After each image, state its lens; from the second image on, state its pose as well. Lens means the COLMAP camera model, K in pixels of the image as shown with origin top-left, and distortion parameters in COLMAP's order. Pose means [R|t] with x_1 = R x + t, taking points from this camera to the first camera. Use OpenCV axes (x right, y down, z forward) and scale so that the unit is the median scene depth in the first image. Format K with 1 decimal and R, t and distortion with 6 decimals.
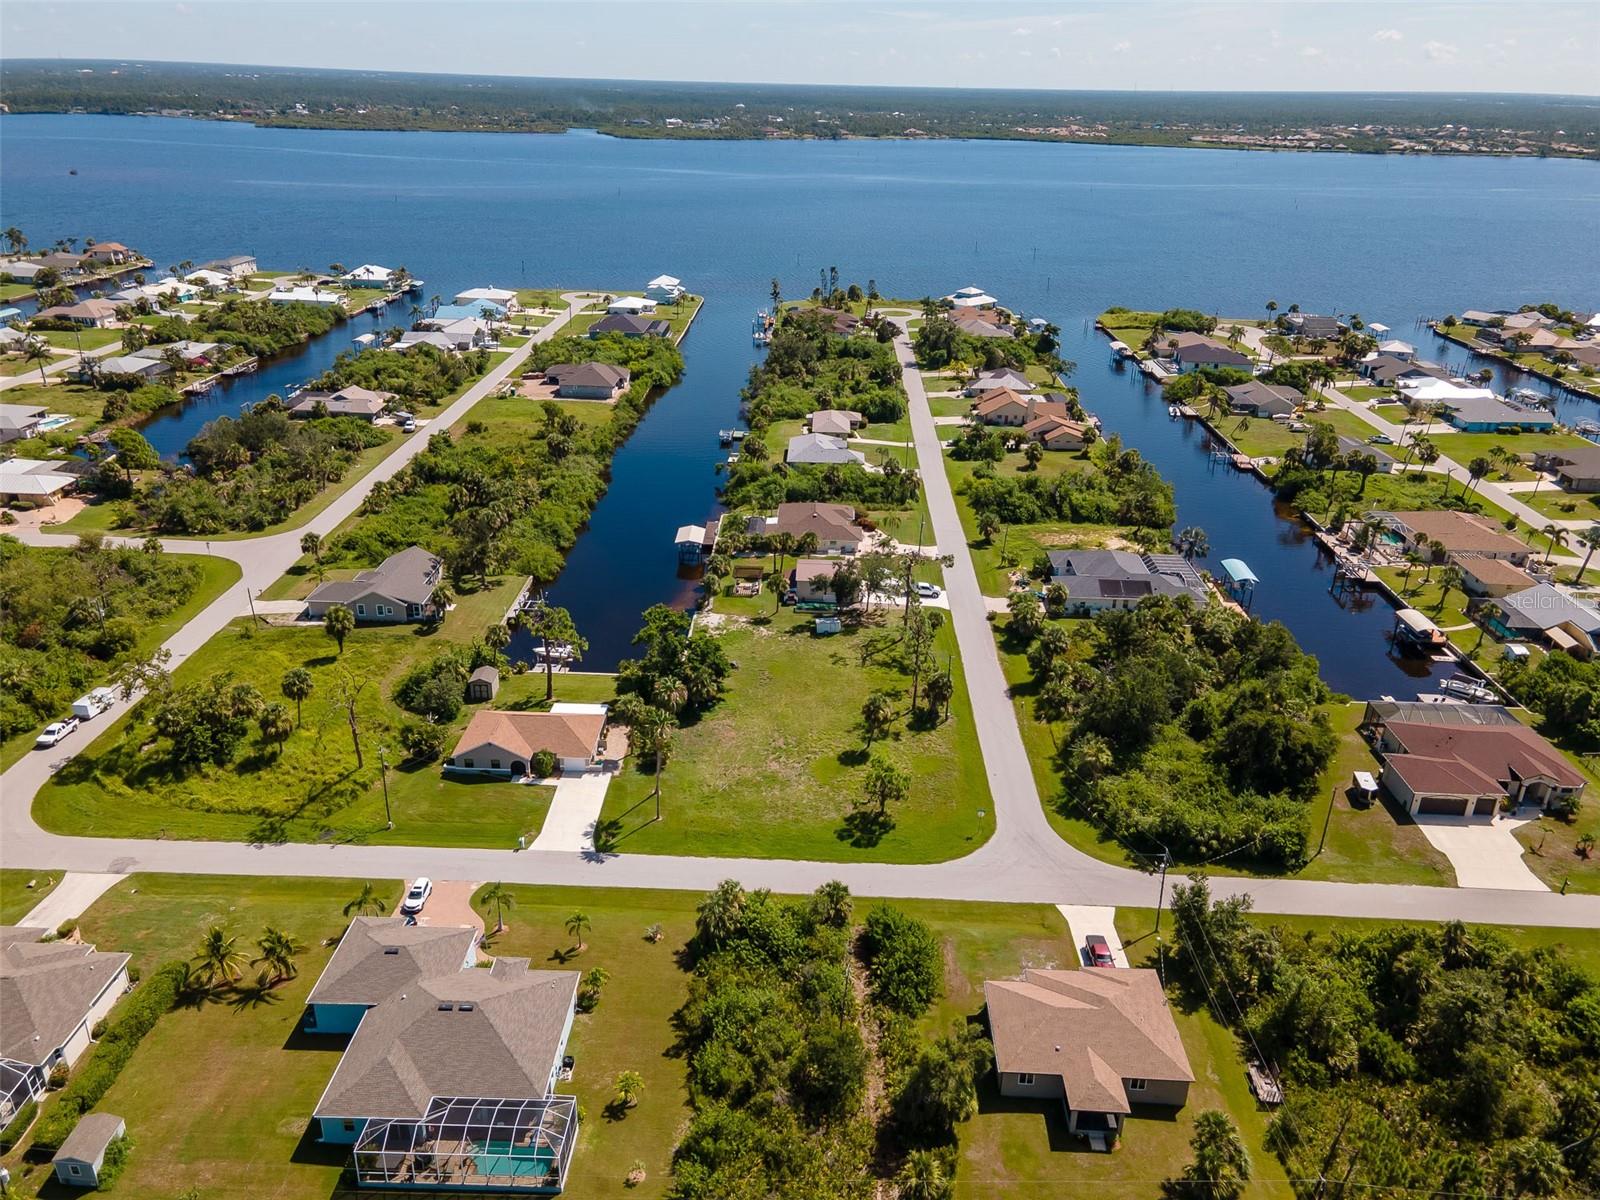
lens RADIAL K [[1162.4, 0, 797.6], [0, 1162.4, 602.1], [0, 0, 1]] dist [0.046511, 0.007886]
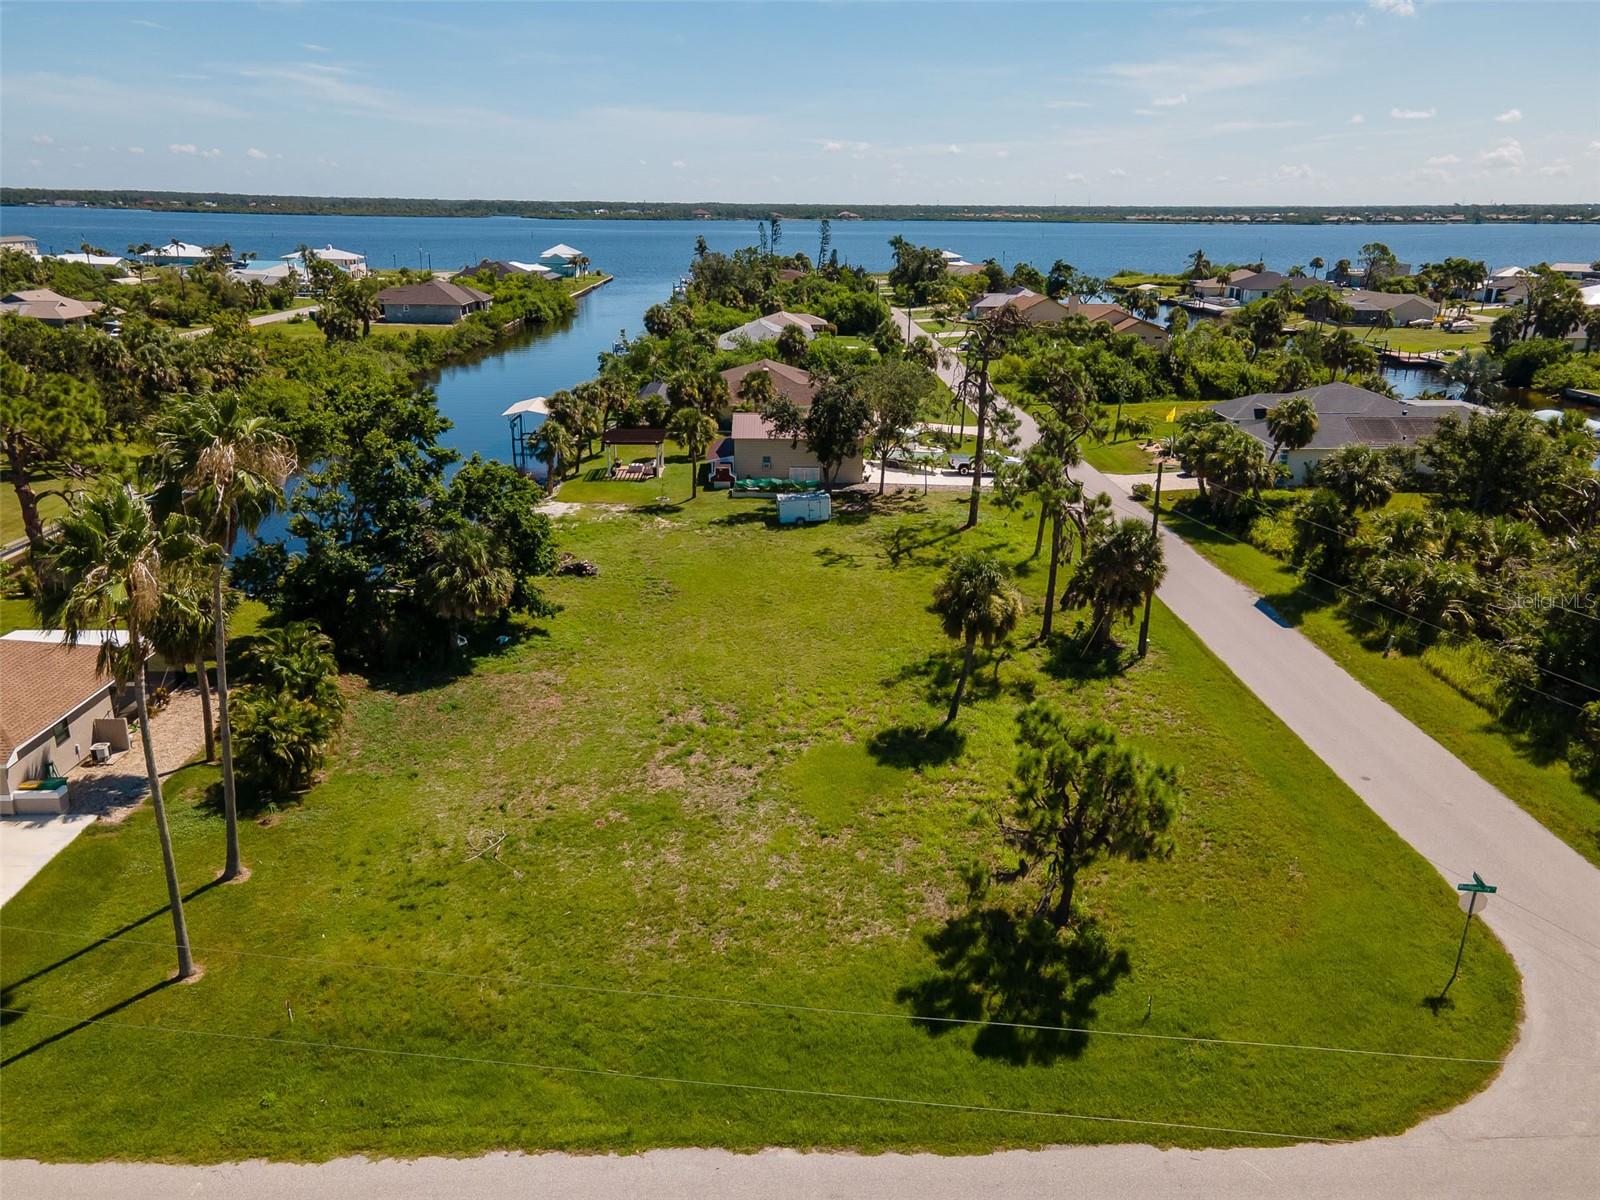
lens RADIAL K [[1162.4, 0, 797.6], [0, 1162.4, 602.1], [0, 0, 1]] dist [0.046511, 0.007886]
pose [[0.998345, -0.030225, 0.048931, -0.000095], [0.034613, 0.995206, -0.091469, 0.084853], [-0.045932, 0.093011, 0.994605, 0.466080]]
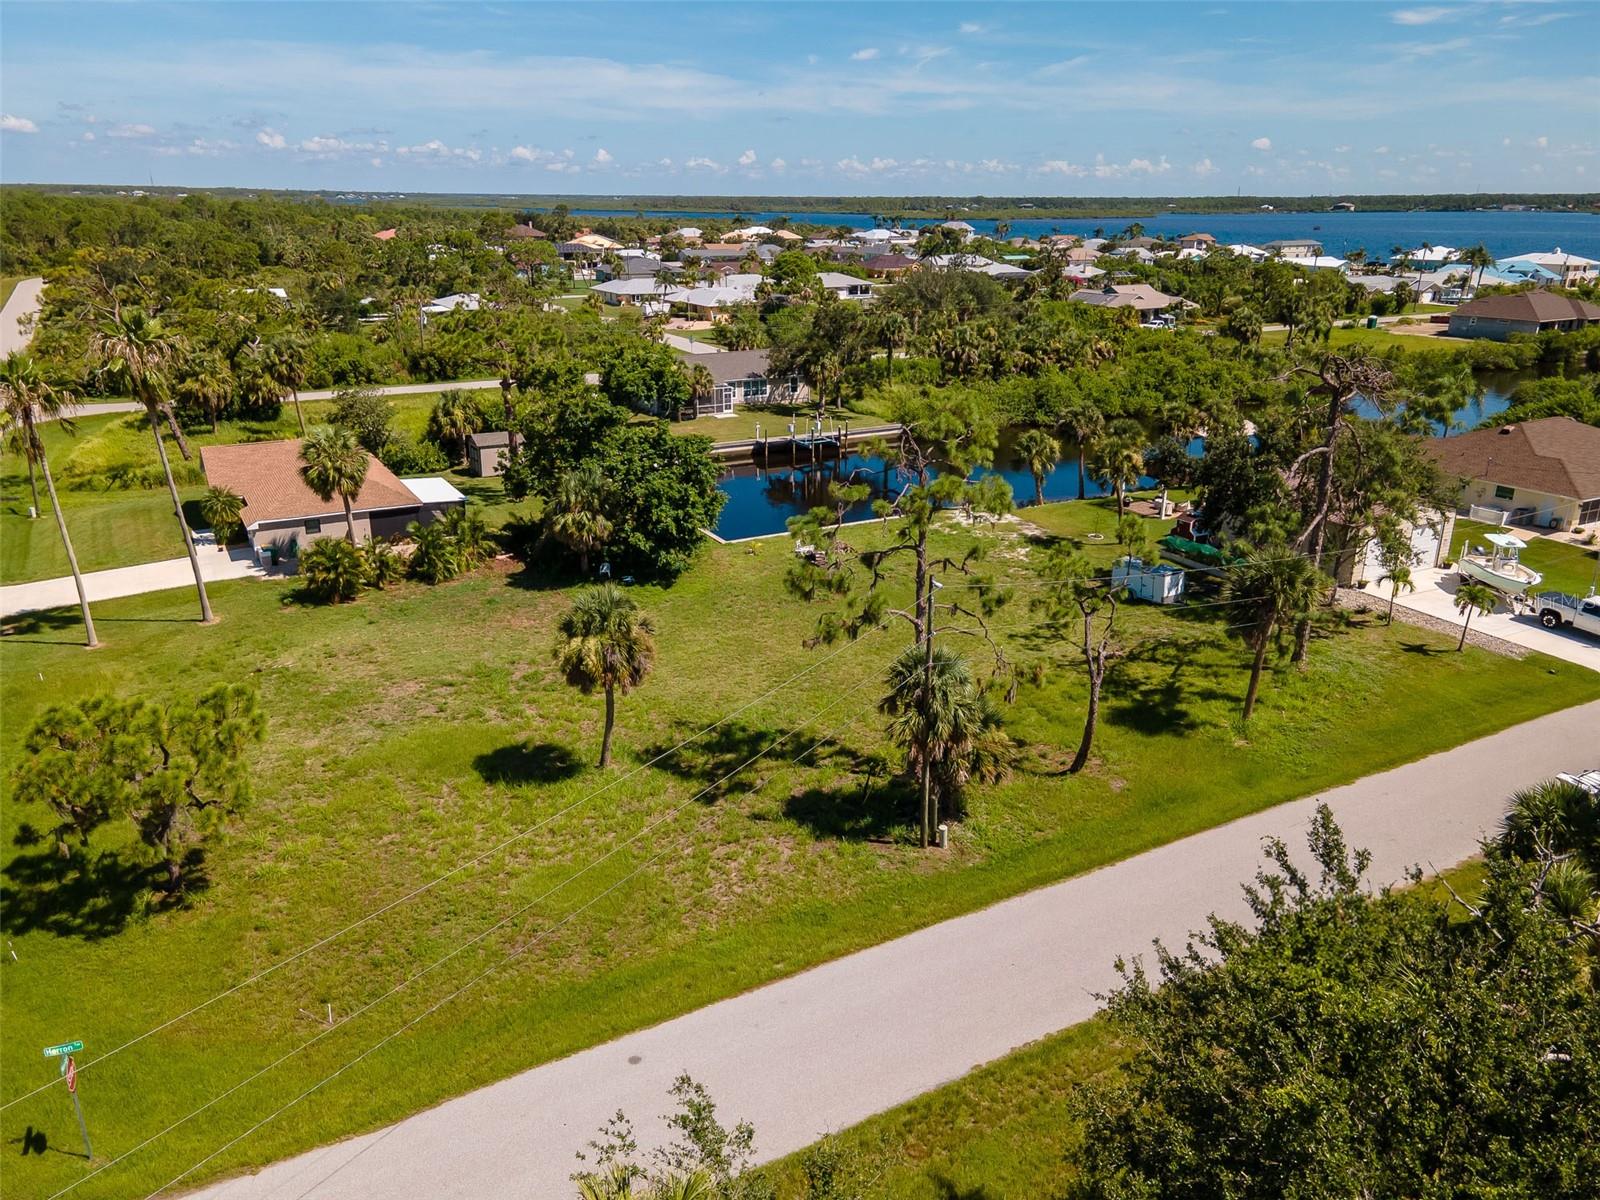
lens RADIAL K [[1162.4, 0, 797.6], [0, 1162.4, 602.1], [0, 0, 1]] dist [0.046511, 0.007886]
pose [[0.521498, 0.263178, -0.811651, 0.228471], [-0.345482, 0.934909, 0.081166, 0.029547], [0.780181, 0.238082, 0.578476, 0.600880]]
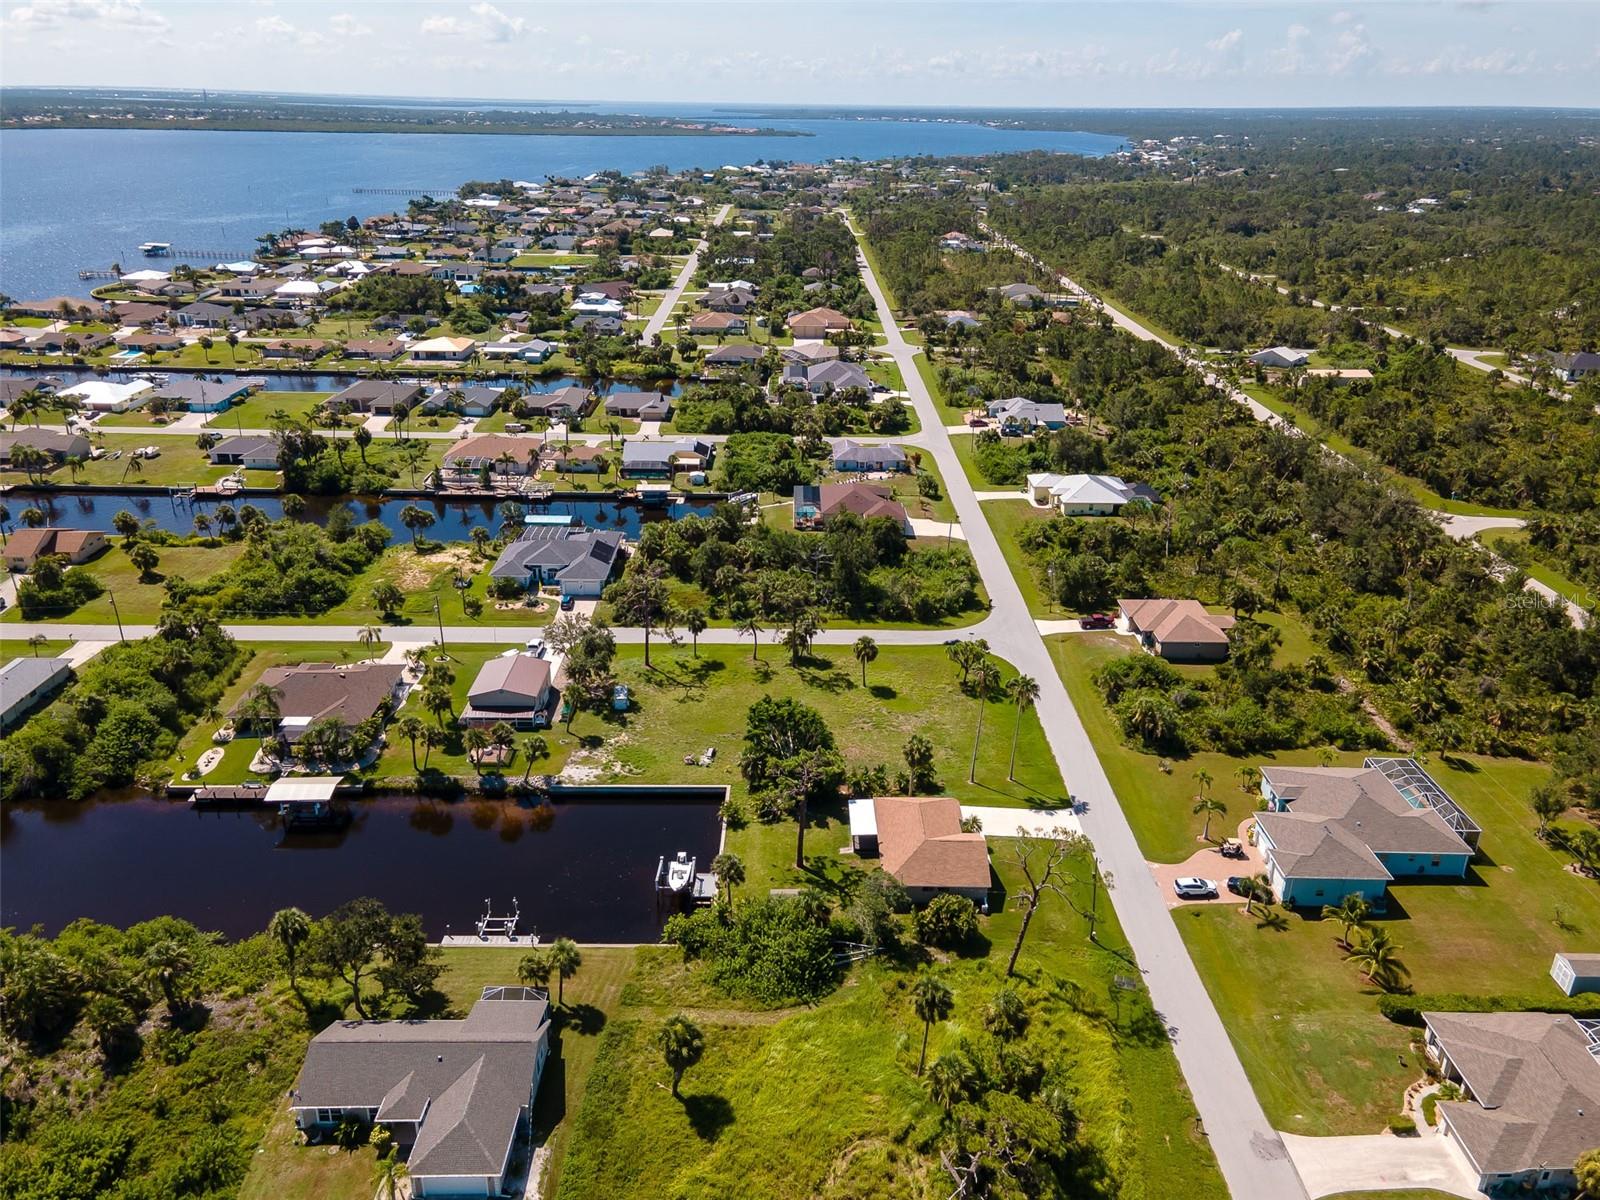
lens RADIAL K [[1162.4, 0, 797.6], [0, 1162.4, 602.1], [0, 0, 1]] dist [0.046511, 0.007886]
pose [[-0.039608, -0.416180, 0.908419, -0.659381], [0.397016, 0.827735, 0.396526, -0.296239], [-0.916956, 0.376363, 0.132445, 0.620031]]
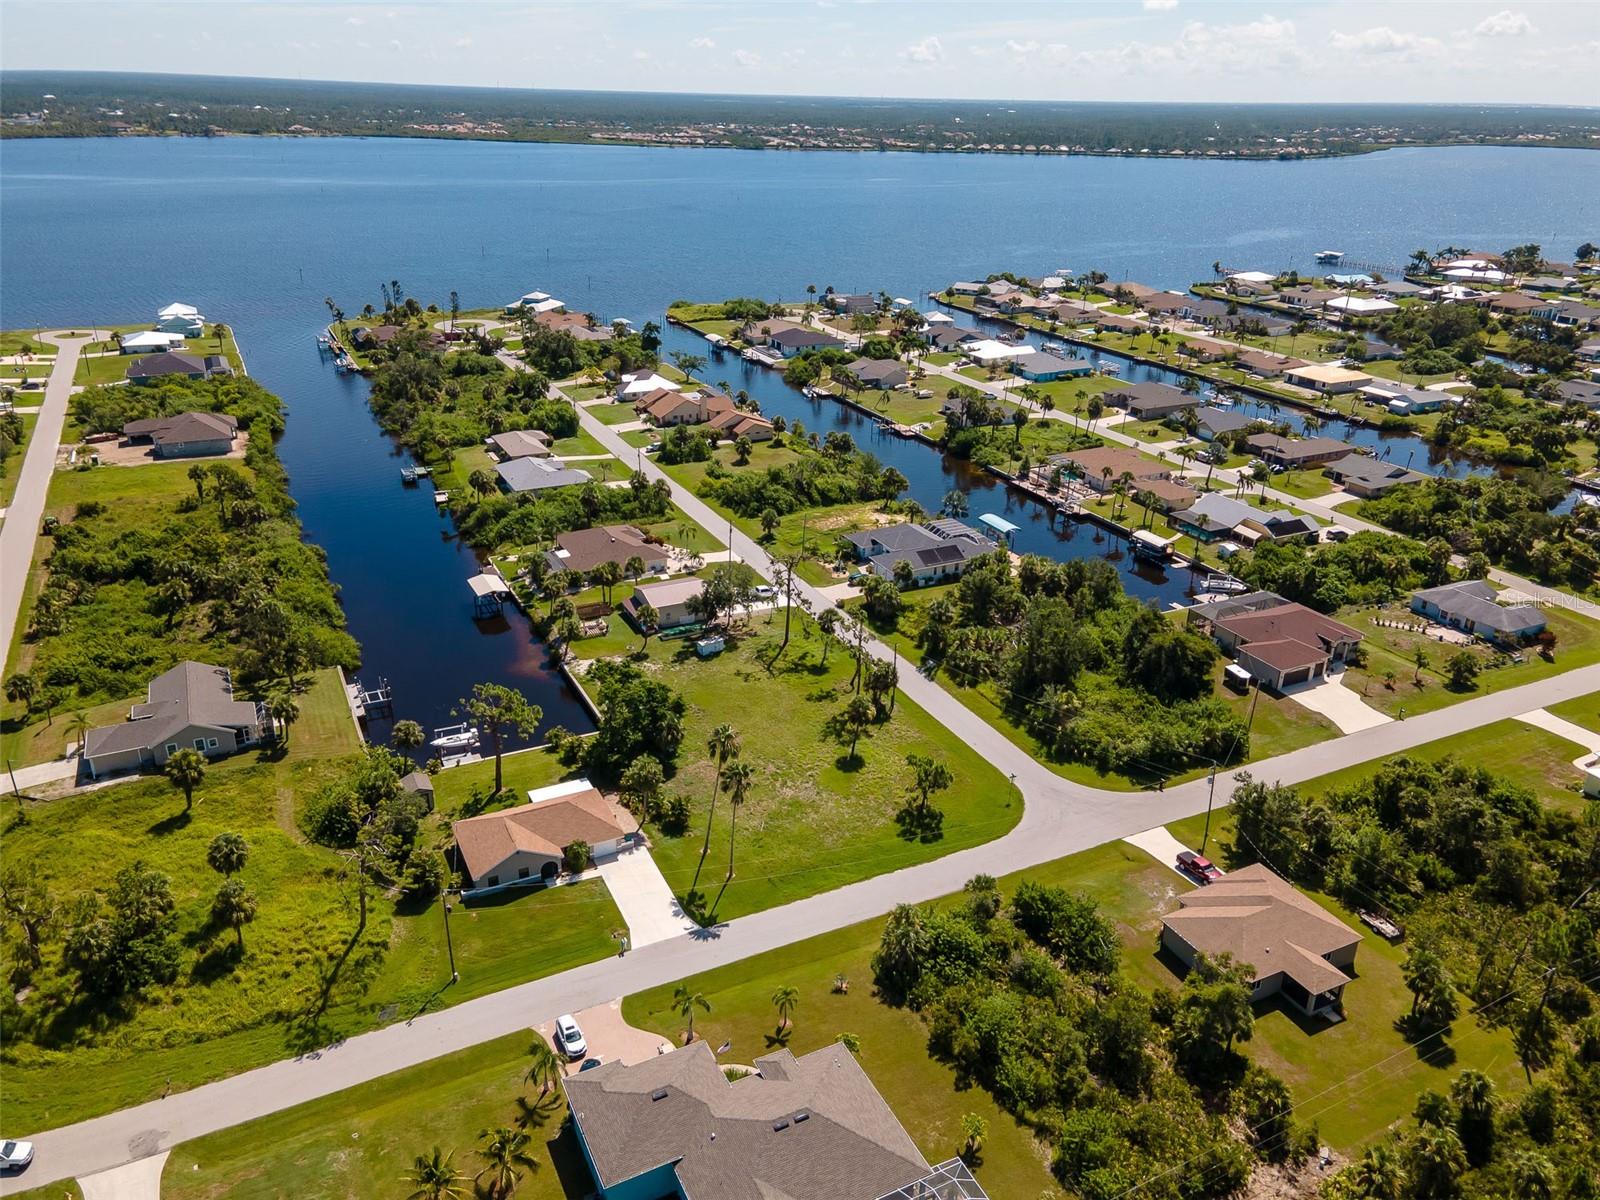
lens RADIAL K [[1162.4, 0, 797.6], [0, 1162.4, 602.1], [0, 0, 1]] dist [0.046511, 0.007886]
pose [[0.878828, -0.194904, 0.435515, -0.278448], [0.193760, 0.979897, 0.047538, -0.040799], [-0.436025, 0.042607, 0.898925, 0.078107]]
